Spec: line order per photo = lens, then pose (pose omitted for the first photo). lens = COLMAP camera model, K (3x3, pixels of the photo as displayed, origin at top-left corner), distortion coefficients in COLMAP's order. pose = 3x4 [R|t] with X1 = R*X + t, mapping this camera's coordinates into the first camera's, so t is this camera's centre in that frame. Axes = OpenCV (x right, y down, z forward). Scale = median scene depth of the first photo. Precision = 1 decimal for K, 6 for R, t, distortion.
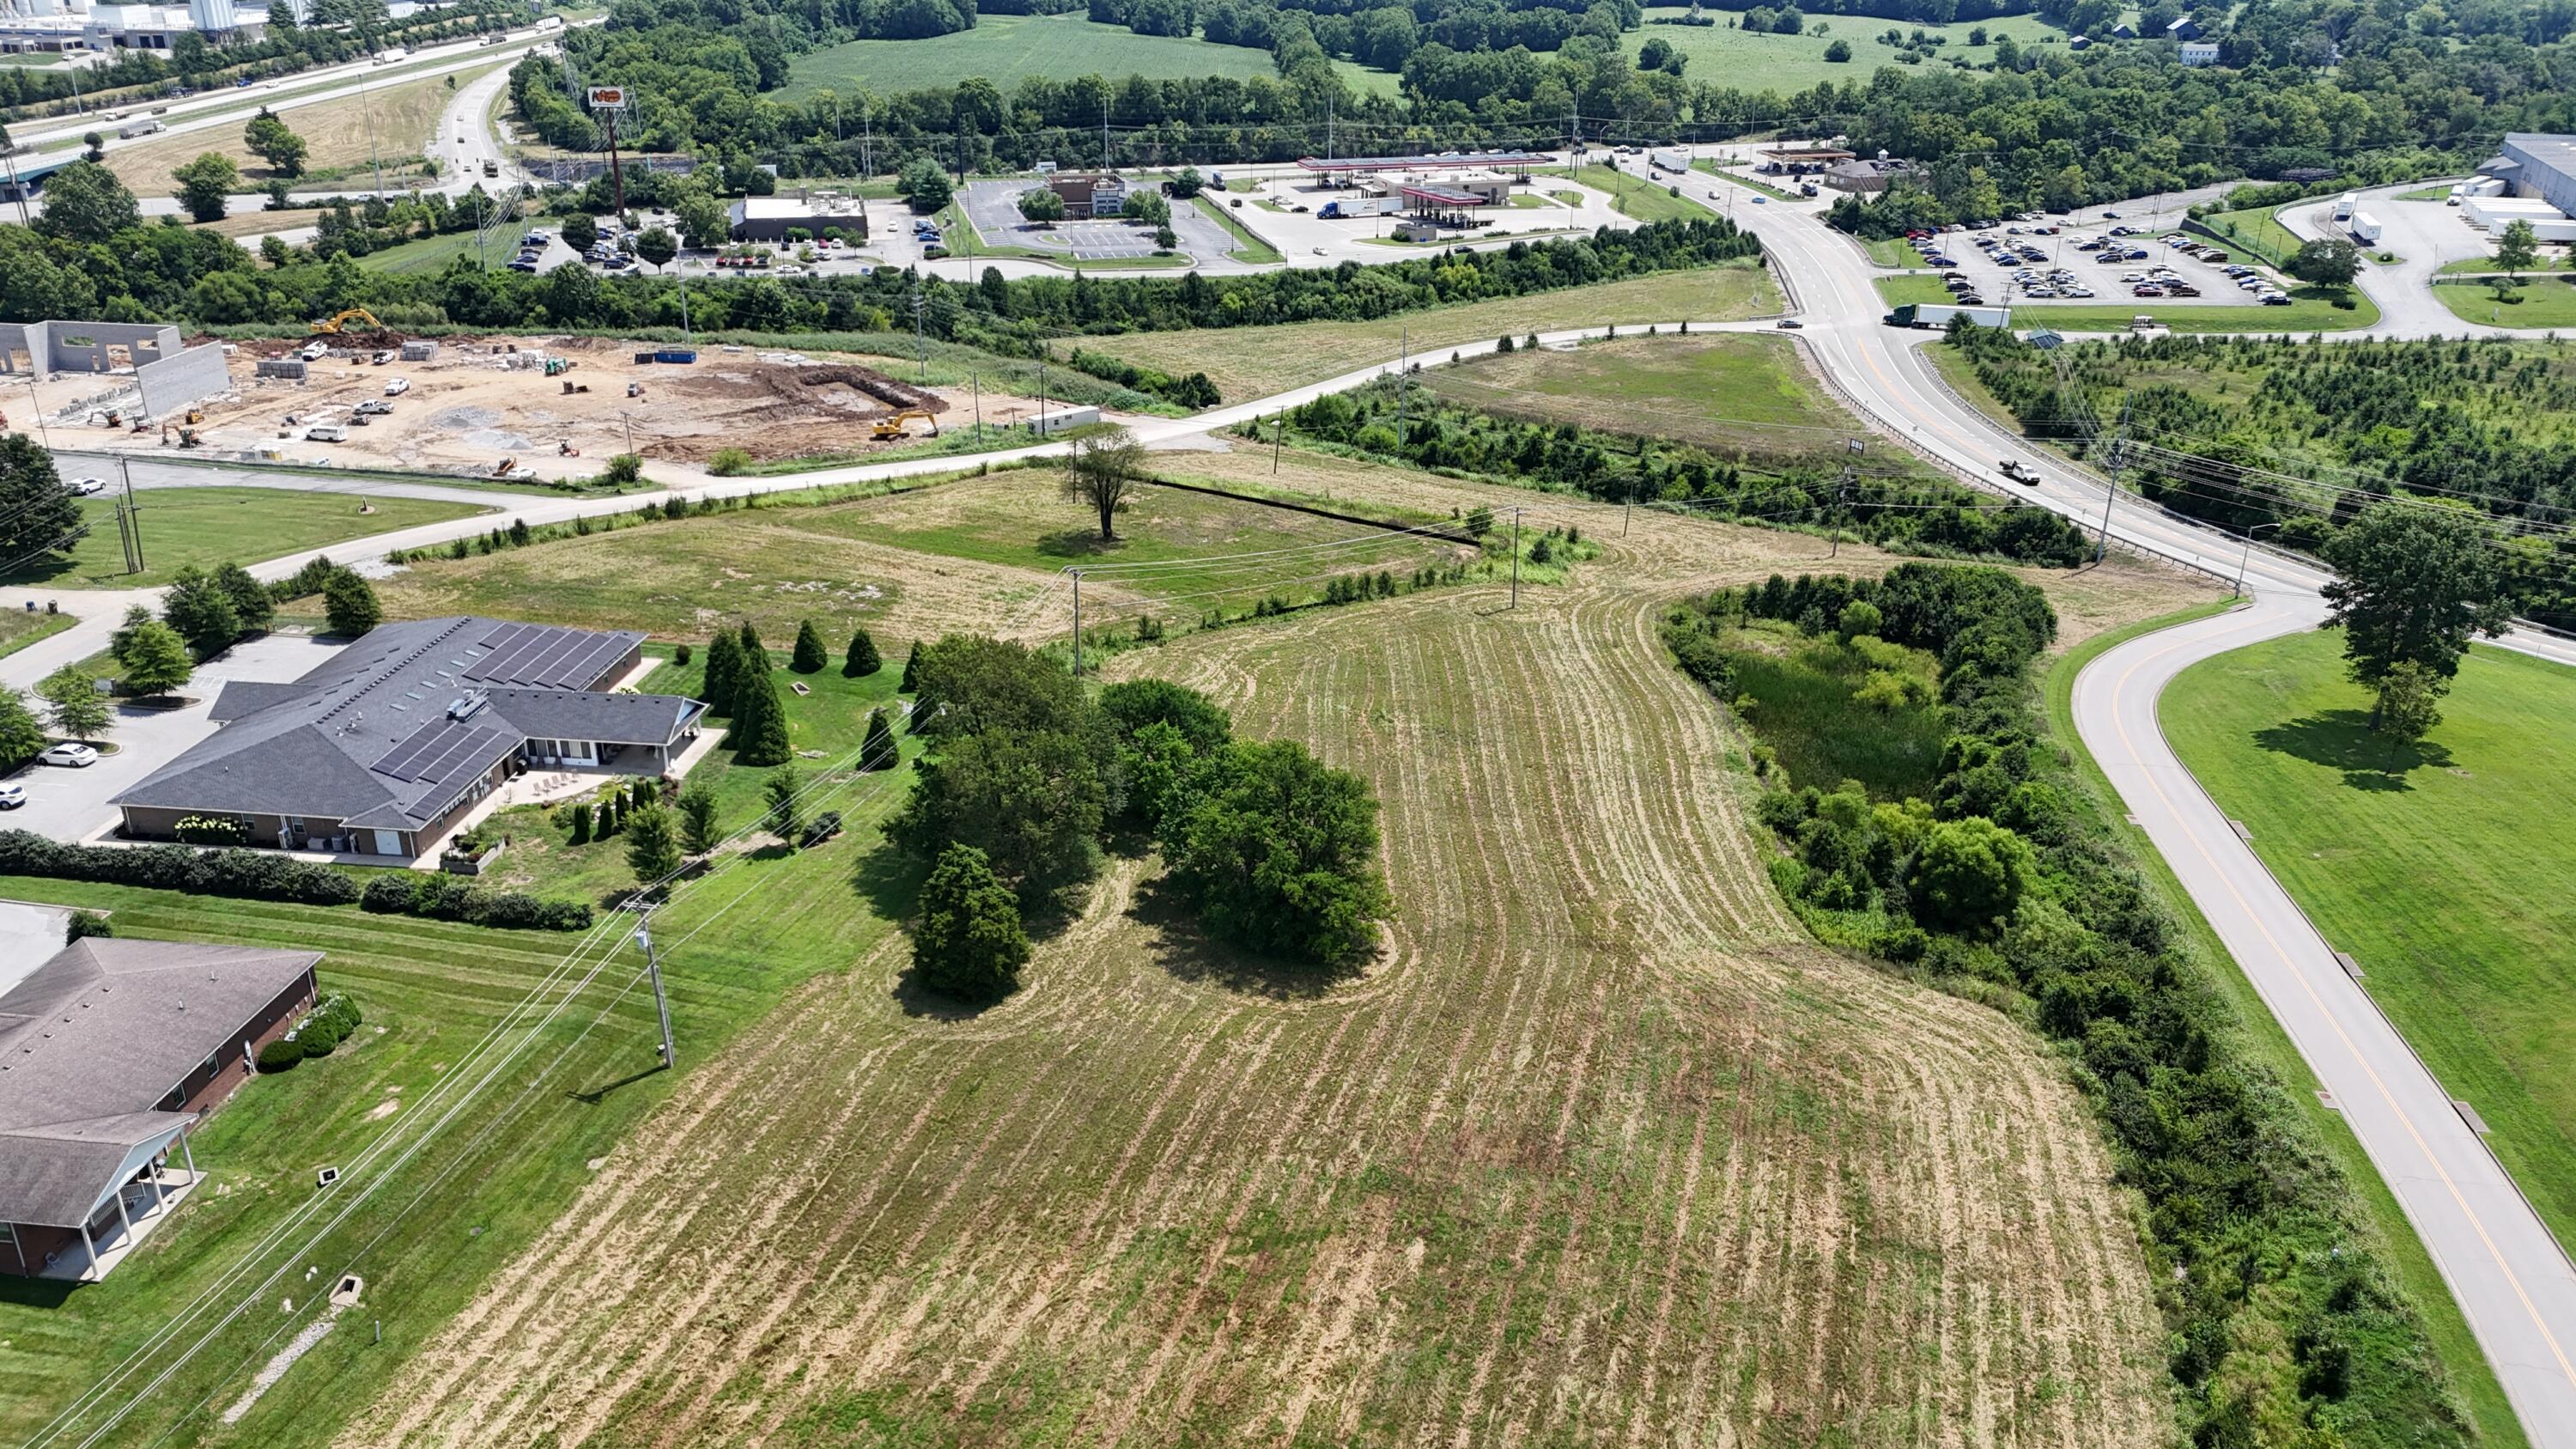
lens RADIAL K [[1885.6, 0, 1288.0], [0, 1885.6, 724.5], [0, 0, 1]] dist [0.082244, -0.089985]
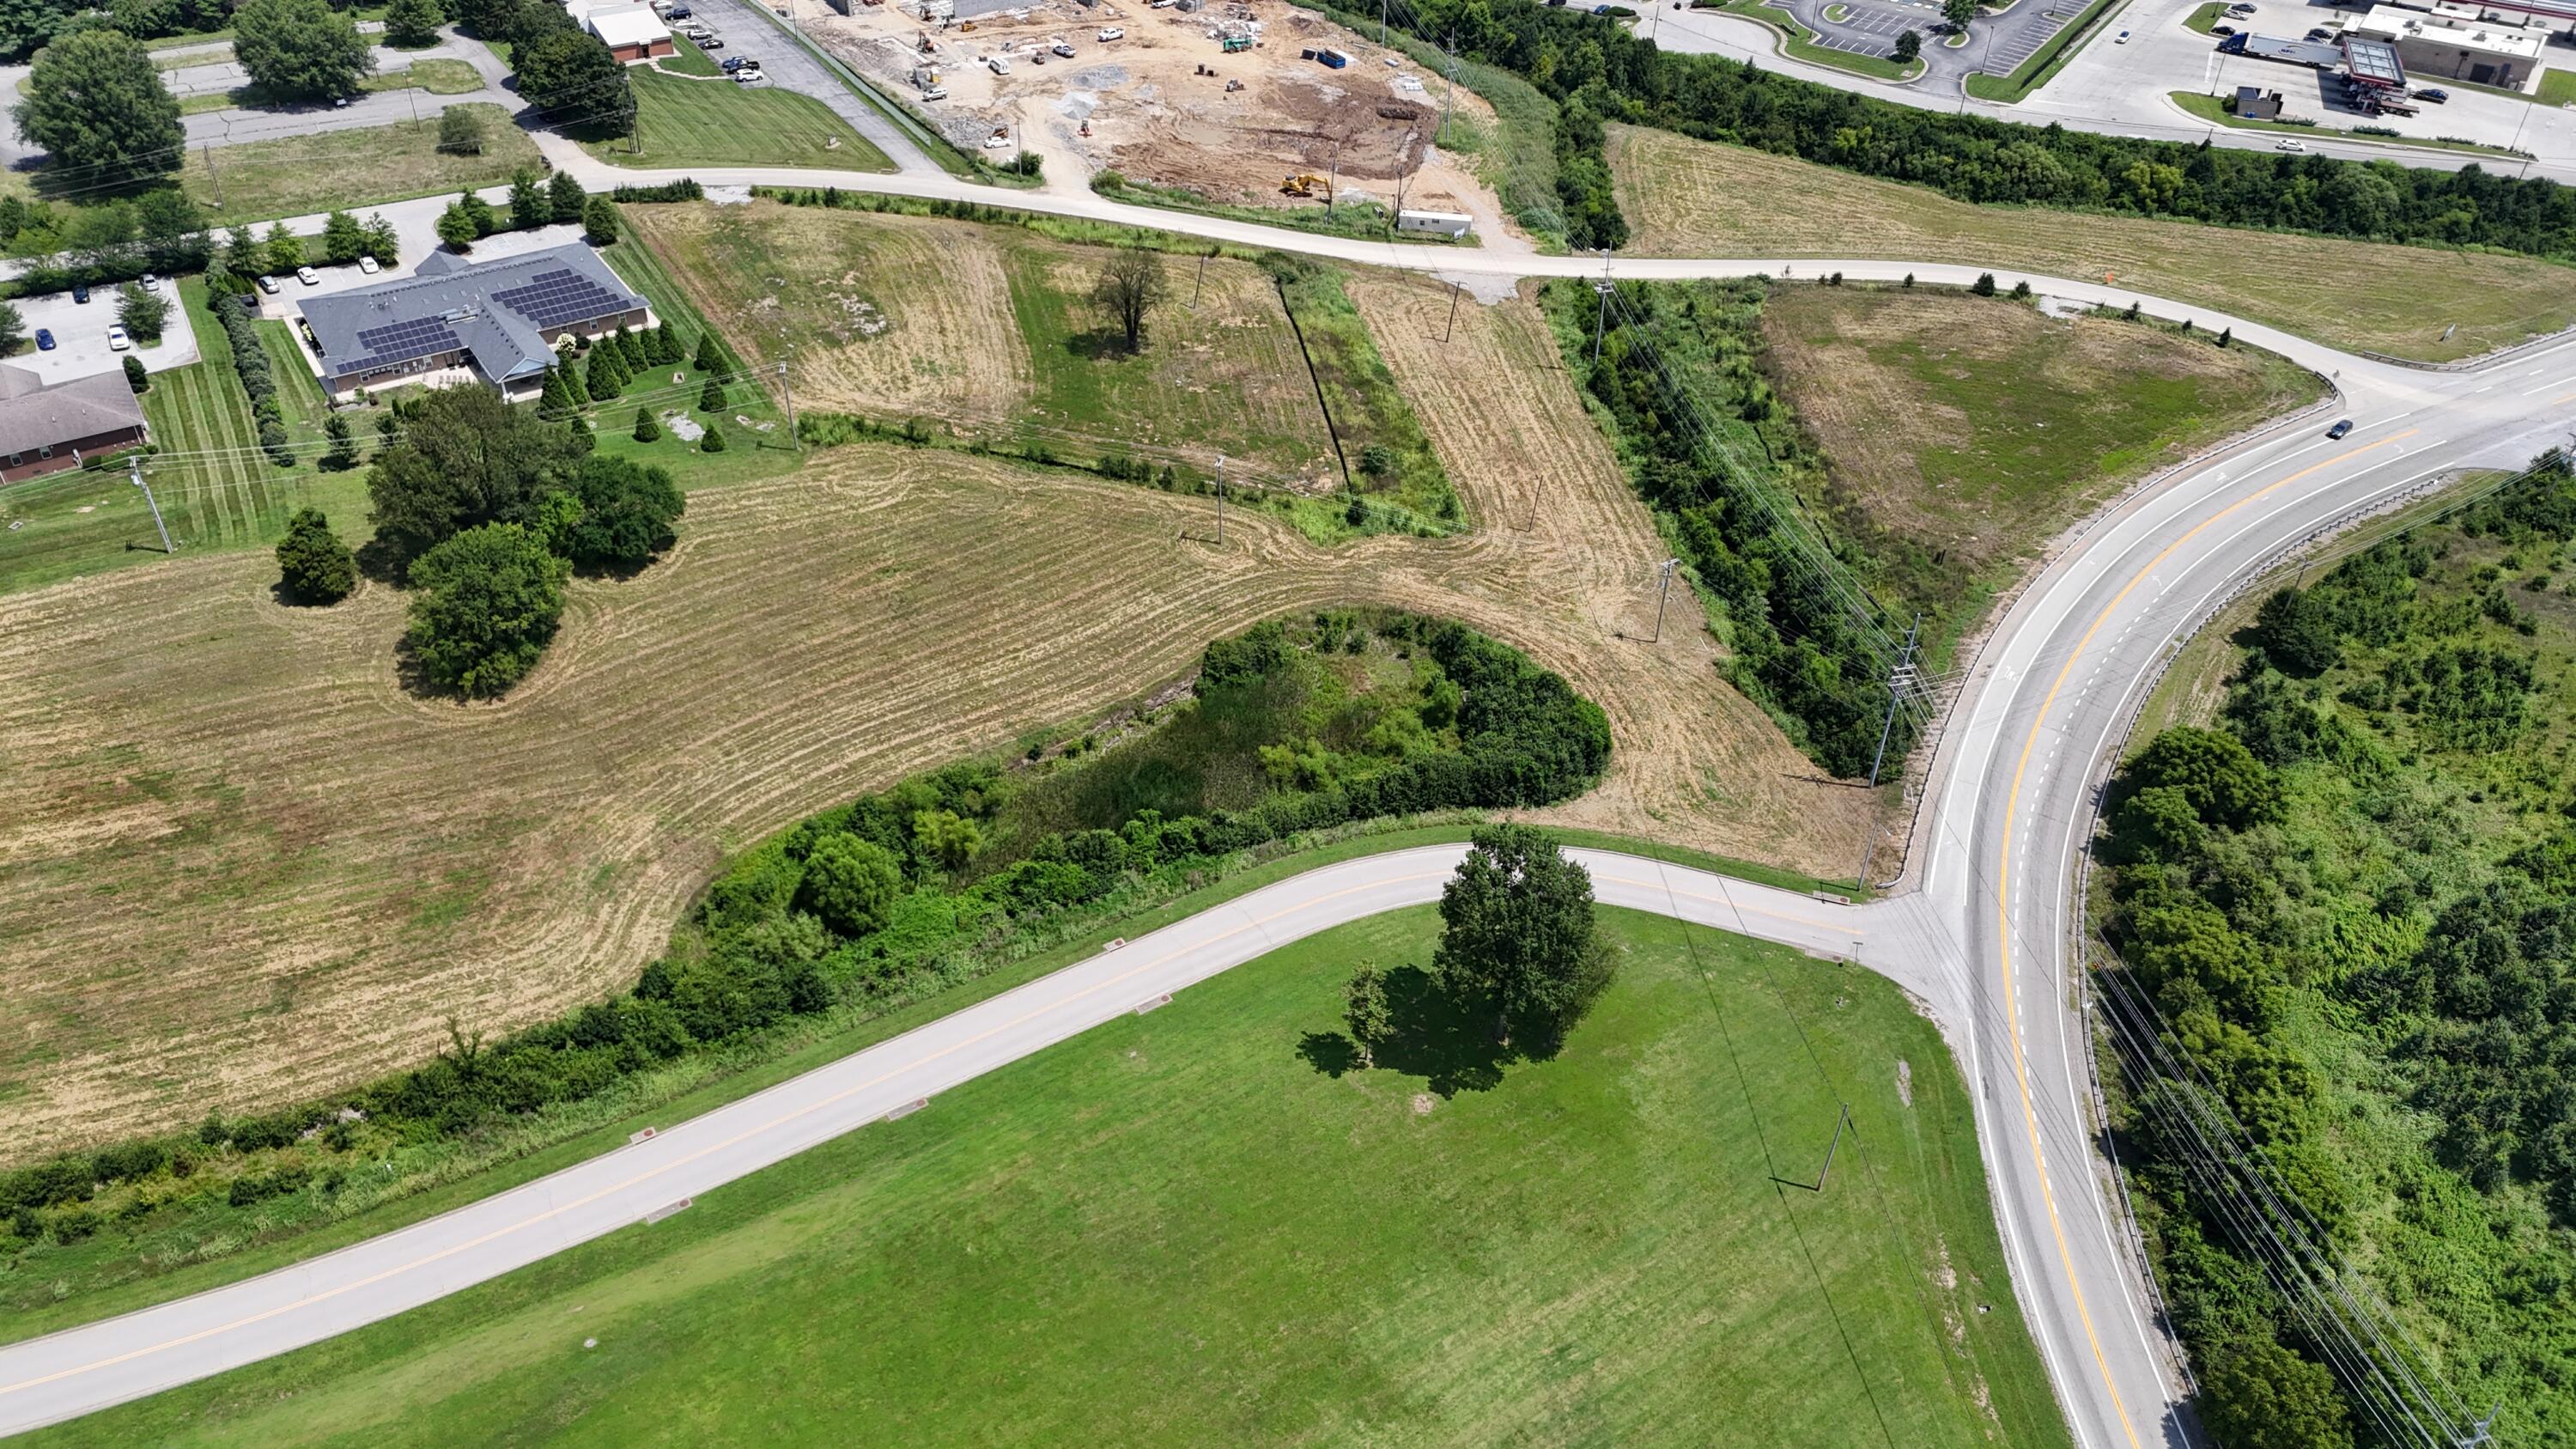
lens RADIAL K [[1894.6, 0, 1288.0], [0, 1894.6, 724.5], [0, 0, 1]] dist [0.046898, -0.054705]
pose [[0.640014, 0.465600, -0.611227, 0.579288], [-0.313781, 0.884515, 0.345217, -0.241123], [0.701372, -0.029152, 0.712199, 0.166986]]
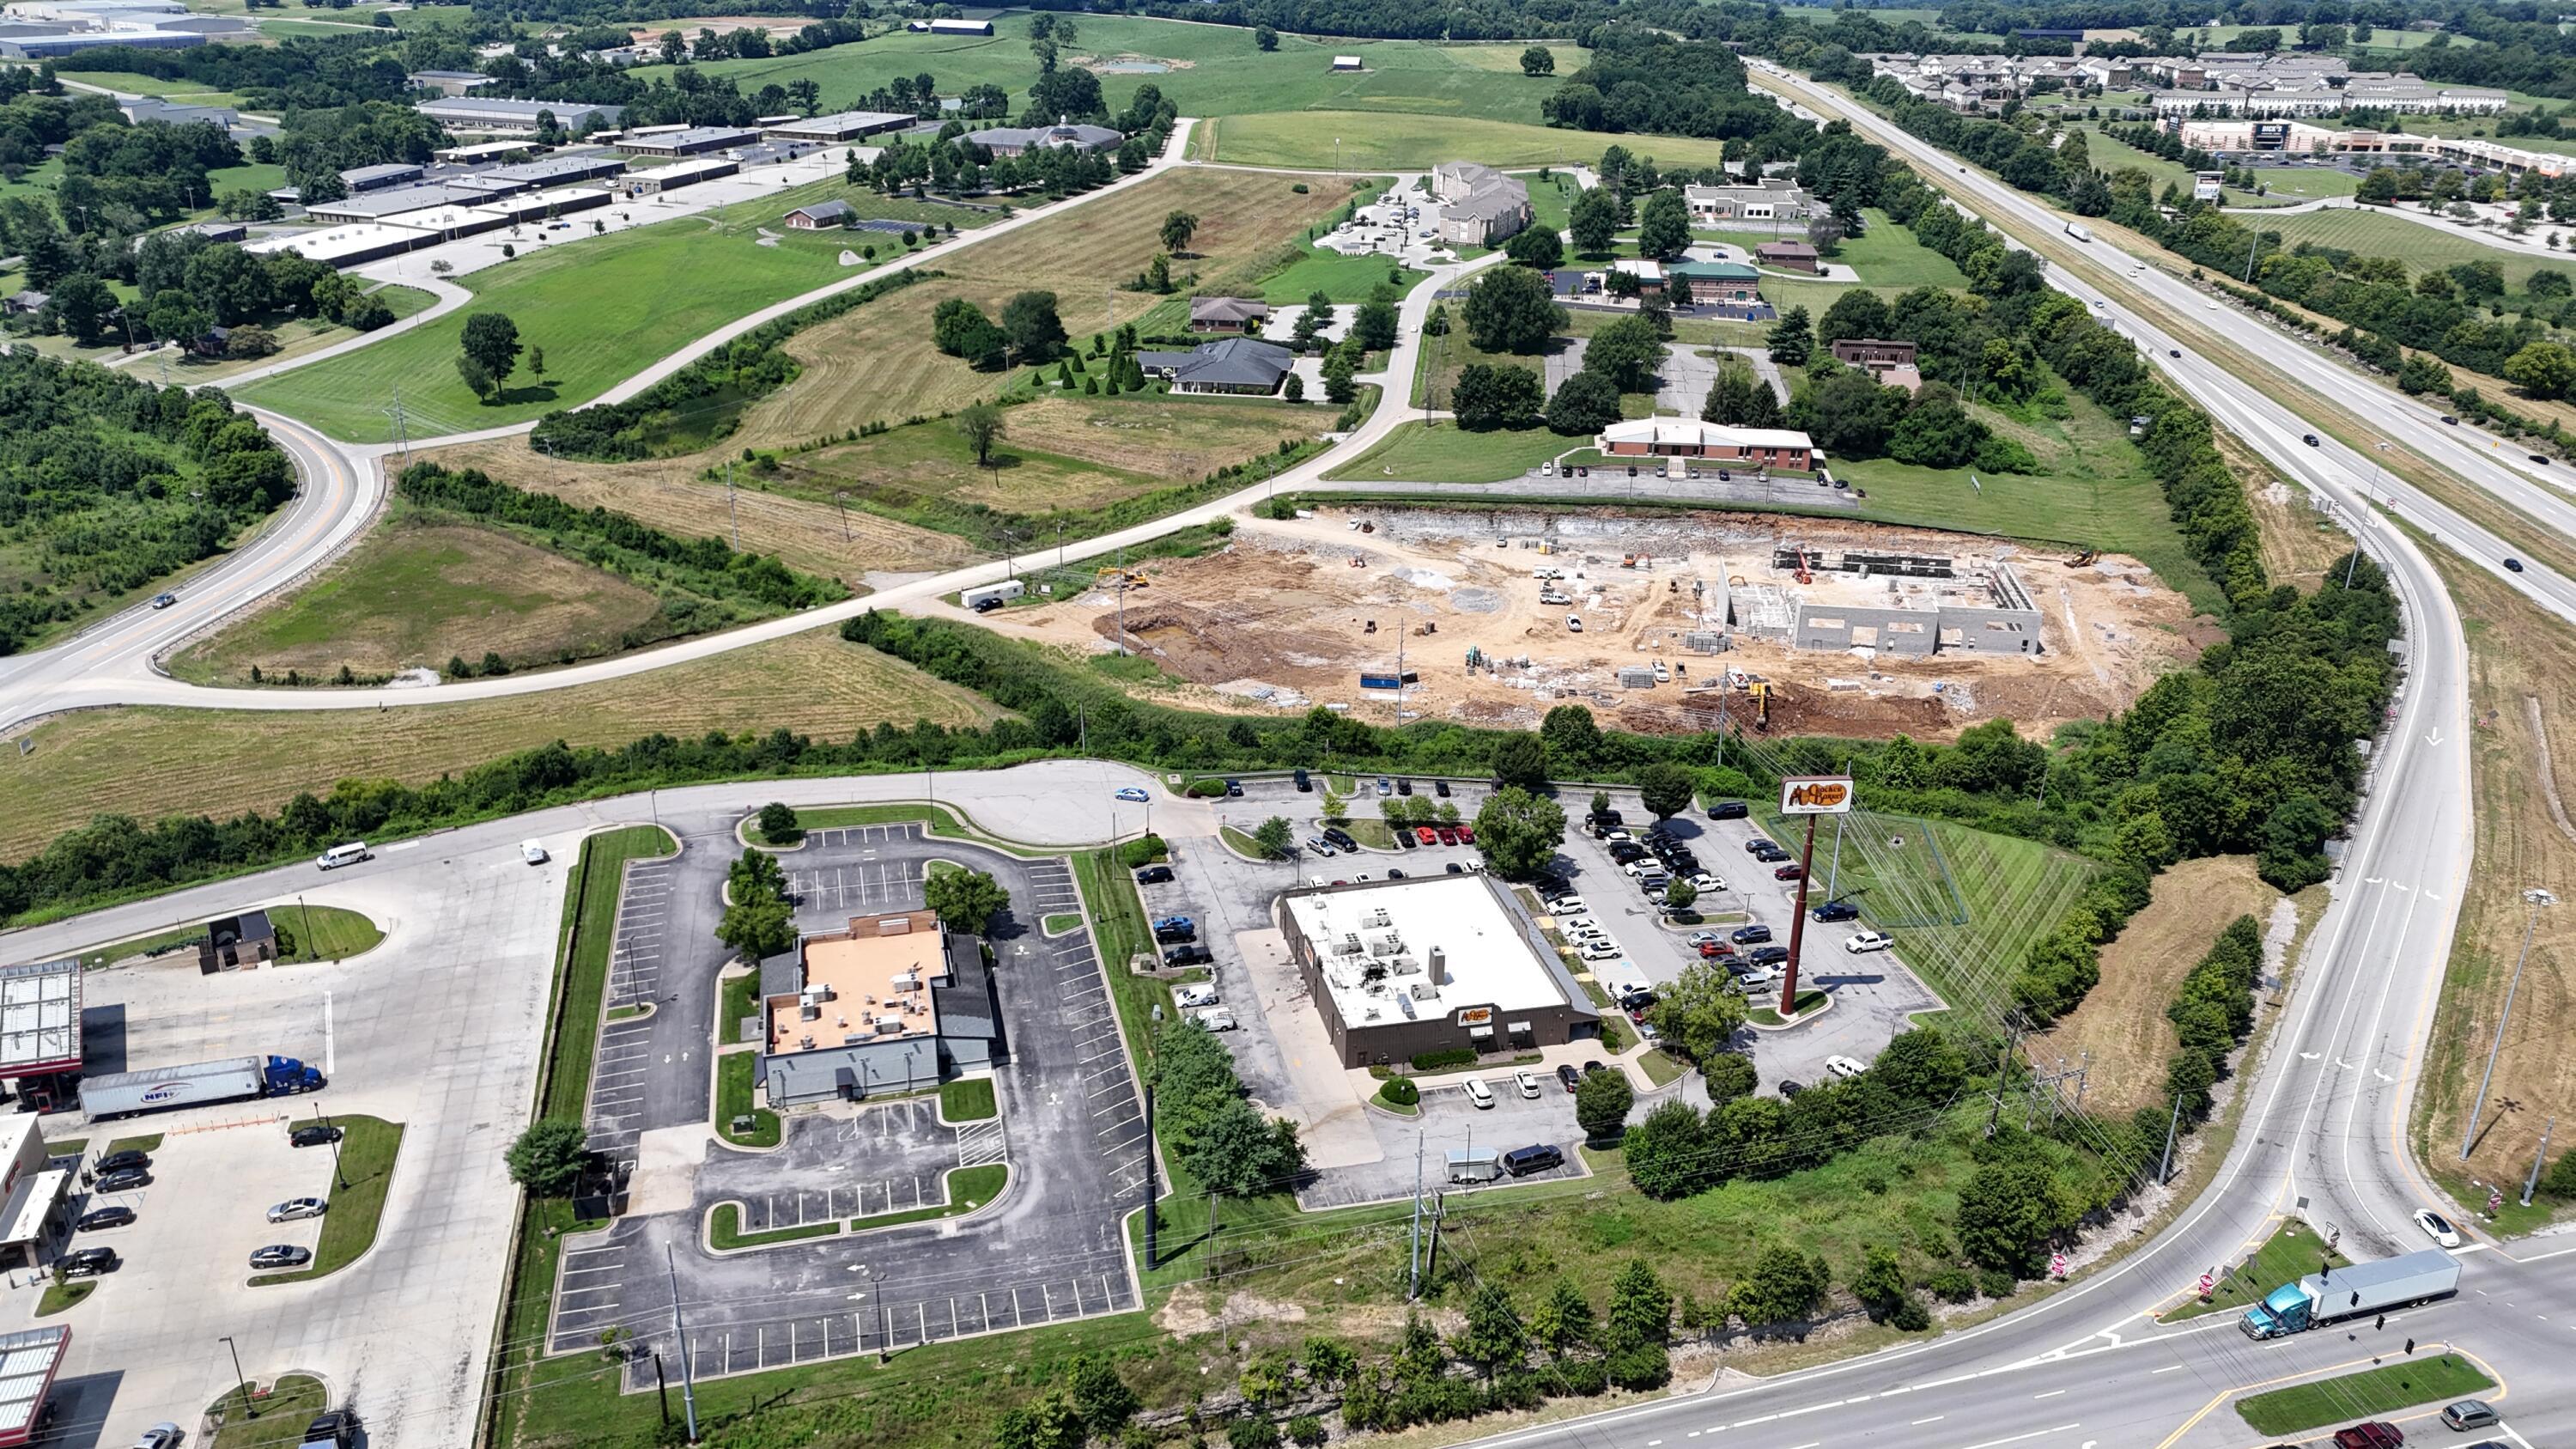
lens RADIAL K [[1885.6, 0, 1288.0], [0, 1885.6, 724.5], [0, 0, 1]] dist [0.082244, -0.089985]
pose [[-0.999530, -0.030655, -0.000352, -0.289808], [-0.021037, 0.677494, 0.735227, -0.938454], [-0.022301, 0.734889, -0.677821, 1.770135]]
